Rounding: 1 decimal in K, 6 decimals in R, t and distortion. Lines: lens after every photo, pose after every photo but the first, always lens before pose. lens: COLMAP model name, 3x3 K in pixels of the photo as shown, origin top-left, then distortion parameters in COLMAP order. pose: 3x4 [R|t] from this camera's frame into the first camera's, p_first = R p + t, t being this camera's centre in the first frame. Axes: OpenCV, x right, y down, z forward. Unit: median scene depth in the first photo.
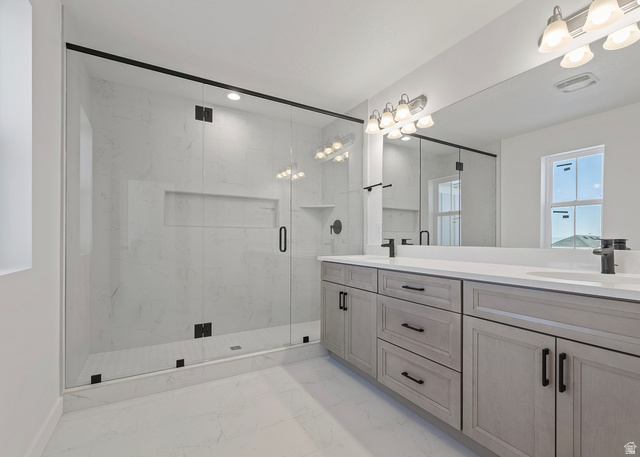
lens RADIAL K [[301.0, 0, 322.6], [0, 301.0, 237.5], [0, 0, 1]] dist [0.020315, 0.000032]
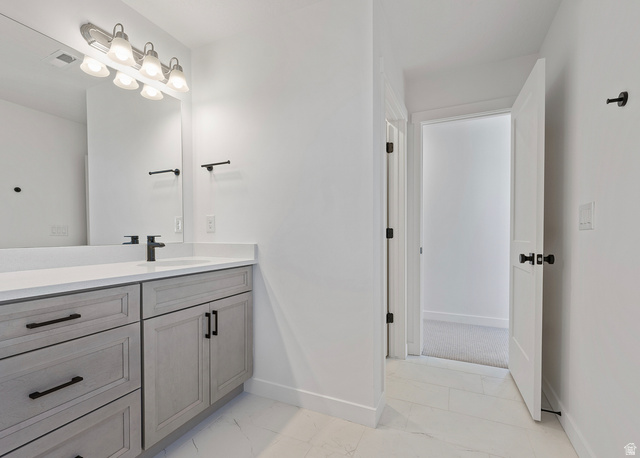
lens RADIAL K [[296.6, 0, 321.3], [0, 296.6, 240.9], [0, 0, 1]] dist [-0.000132, 0.000058]
pose [[-0.579476, -0.015567, 0.814841, -0.543324], [-0.000079, 0.999819, 0.019045, 0.002942], [-0.814990, 0.010971, -0.579372, 1.066882]]
